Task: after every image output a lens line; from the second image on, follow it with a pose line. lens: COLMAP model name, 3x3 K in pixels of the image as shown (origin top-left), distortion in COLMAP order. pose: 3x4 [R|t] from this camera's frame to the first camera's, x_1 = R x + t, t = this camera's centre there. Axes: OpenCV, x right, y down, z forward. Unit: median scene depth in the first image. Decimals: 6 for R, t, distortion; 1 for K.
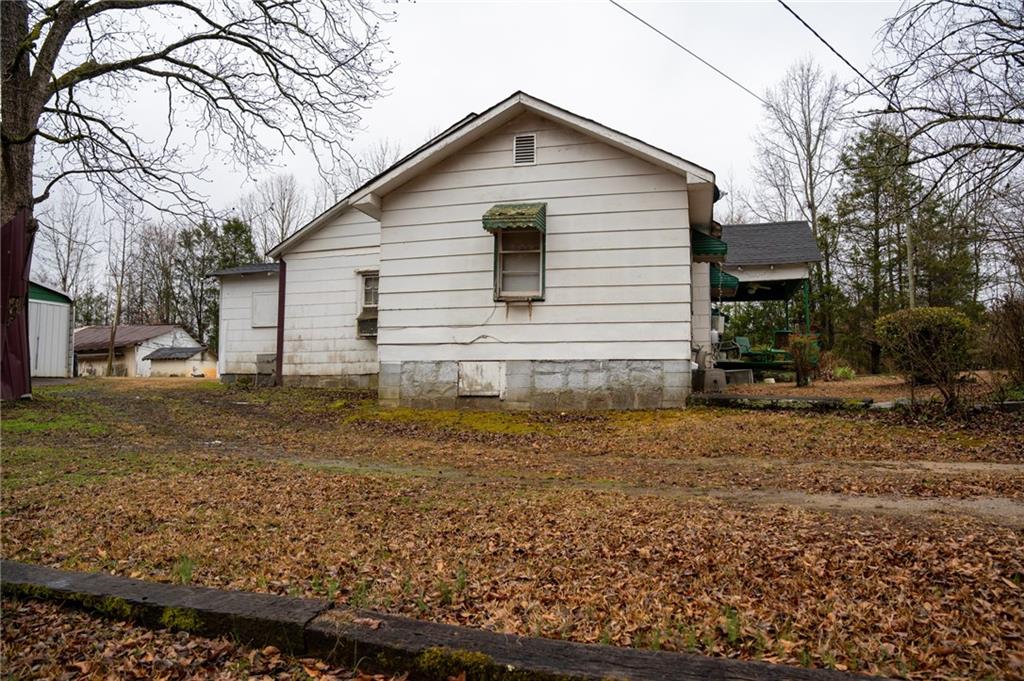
lens RADIAL K [[689.6, 0, 512.0], [0, 689.6, 340.5], [0, 0, 1]] dist [-0.004760, -0.001043]
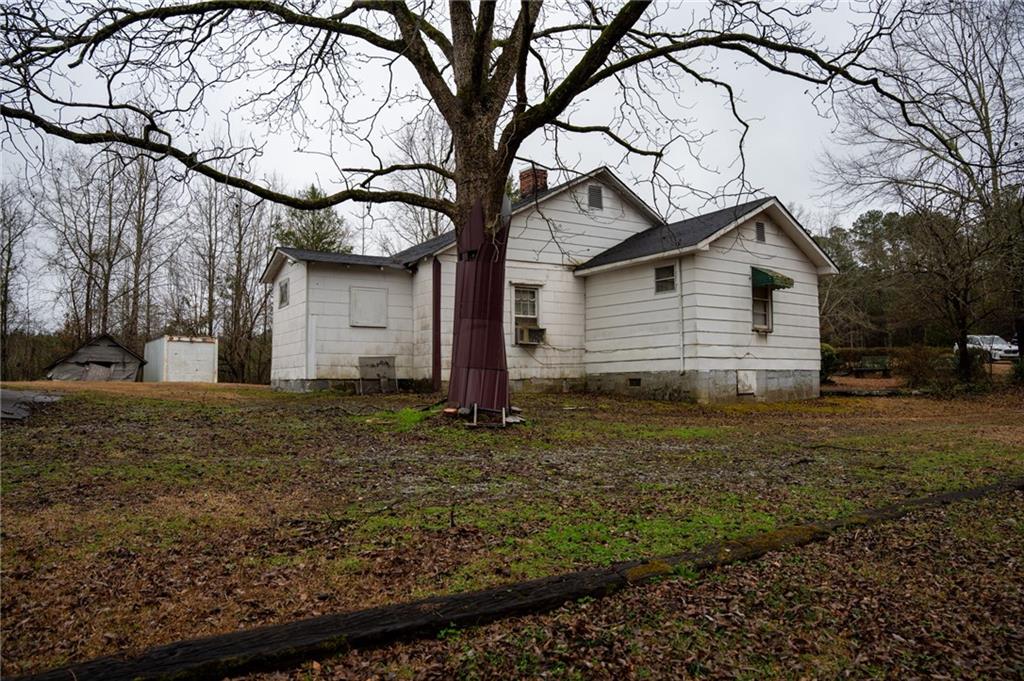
lens RADIAL K [[689.6, 0, 512.0], [0, 689.6, 340.5], [0, 0, 1]] dist [-0.004760, -0.001043]
pose [[0.613299, 0.039333, 0.788871, -1.523386], [-0.037848, 0.999075, -0.020389, 0.015450], [-0.788944, -0.017352, 0.614221, 0.491207]]
